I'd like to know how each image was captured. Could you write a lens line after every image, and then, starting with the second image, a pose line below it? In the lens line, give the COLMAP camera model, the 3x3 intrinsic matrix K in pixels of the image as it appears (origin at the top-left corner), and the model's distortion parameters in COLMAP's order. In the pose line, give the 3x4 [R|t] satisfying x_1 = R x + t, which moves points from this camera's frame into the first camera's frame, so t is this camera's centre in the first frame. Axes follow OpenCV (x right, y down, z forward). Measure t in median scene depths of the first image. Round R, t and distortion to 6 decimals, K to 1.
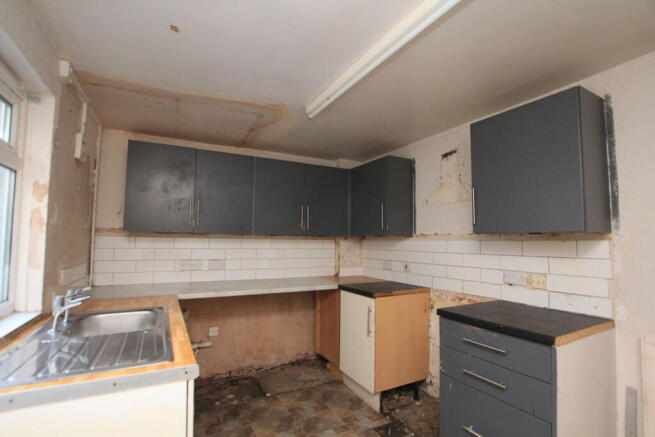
lens RADIAL K [[310.1, 0, 327.5], [0, 310.1, 218.5], [0, 0, 1]] dist [-0.026136, 0.000281]
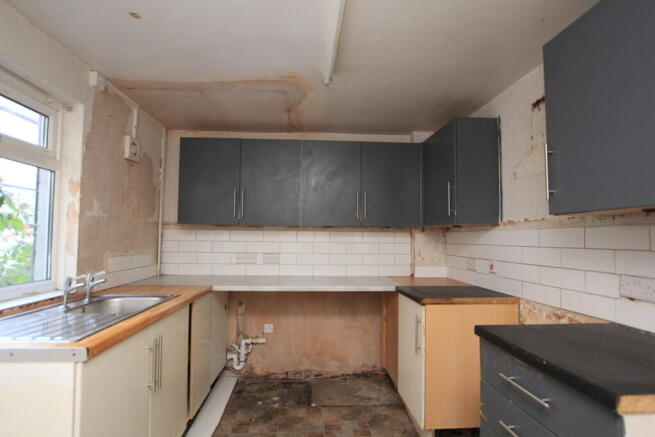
lens RADIAL K [[341.6, 0, 327.5], [0, 341.6, 218.5], [0, 0, 1]] dist [-0.025238, 0.000119]
pose [[0.909045, -0.026194, -0.415873, 0.271826], [0.030775, 0.999517, 0.004315, 0.030667], [0.415559, -0.016721, 0.909413, 0.133230]]
